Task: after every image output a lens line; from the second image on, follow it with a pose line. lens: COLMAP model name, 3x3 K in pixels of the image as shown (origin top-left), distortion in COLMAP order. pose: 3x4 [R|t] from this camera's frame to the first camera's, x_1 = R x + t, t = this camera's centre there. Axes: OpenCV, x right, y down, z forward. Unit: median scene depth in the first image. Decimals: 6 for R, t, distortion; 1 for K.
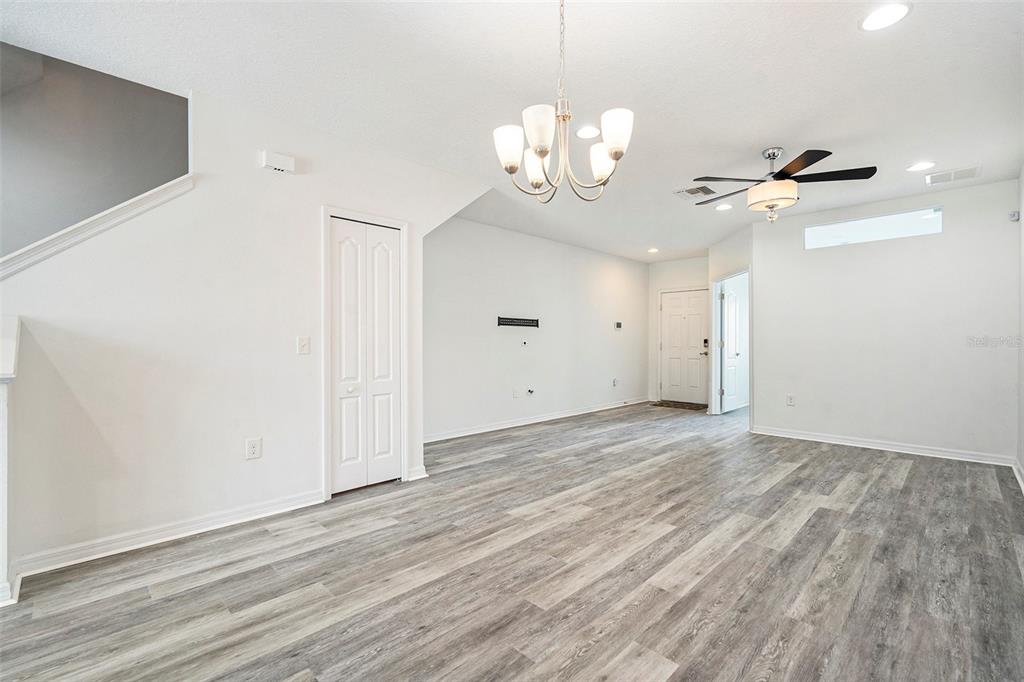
lens RADIAL K [[454.8, 0, 514.5], [0, 454.8, 339.9], [0, 0, 1]] dist [-0.002596, 0.001411]
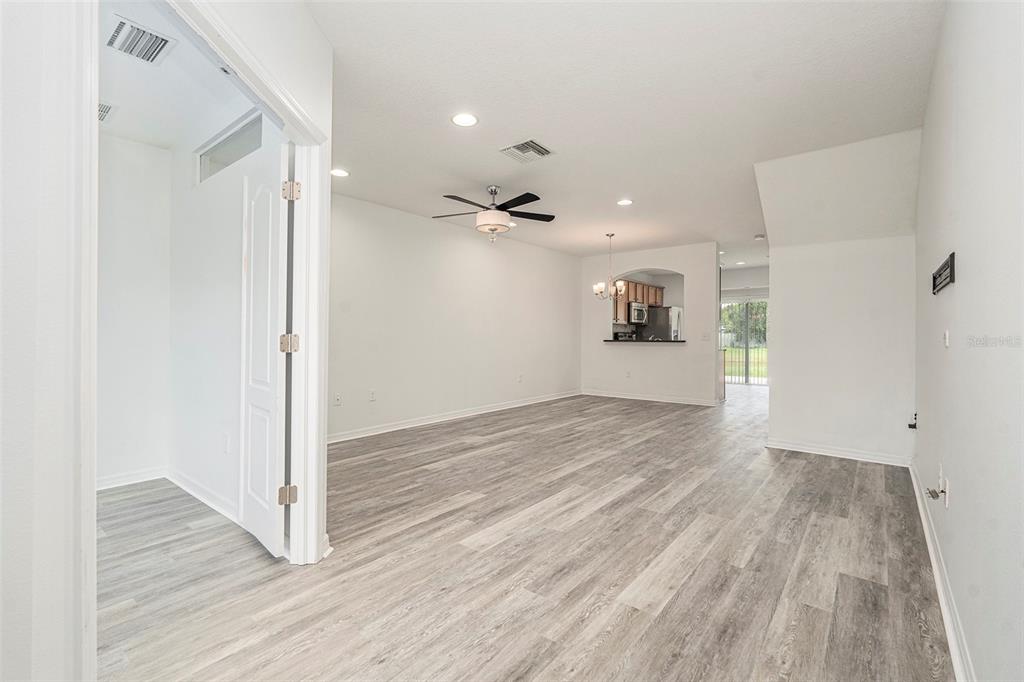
lens RADIAL K [[454.8, 0, 515.1], [0, 454.8, 332.3], [0, 0, 1]] dist [-0.002596, 0.001411]
pose [[-0.994187, -0.004843, -0.107554, 0.743911], [-0.003147, 0.999868, -0.015933, 0.021702], [0.107617, -0.015502, -0.994072, 2.655061]]
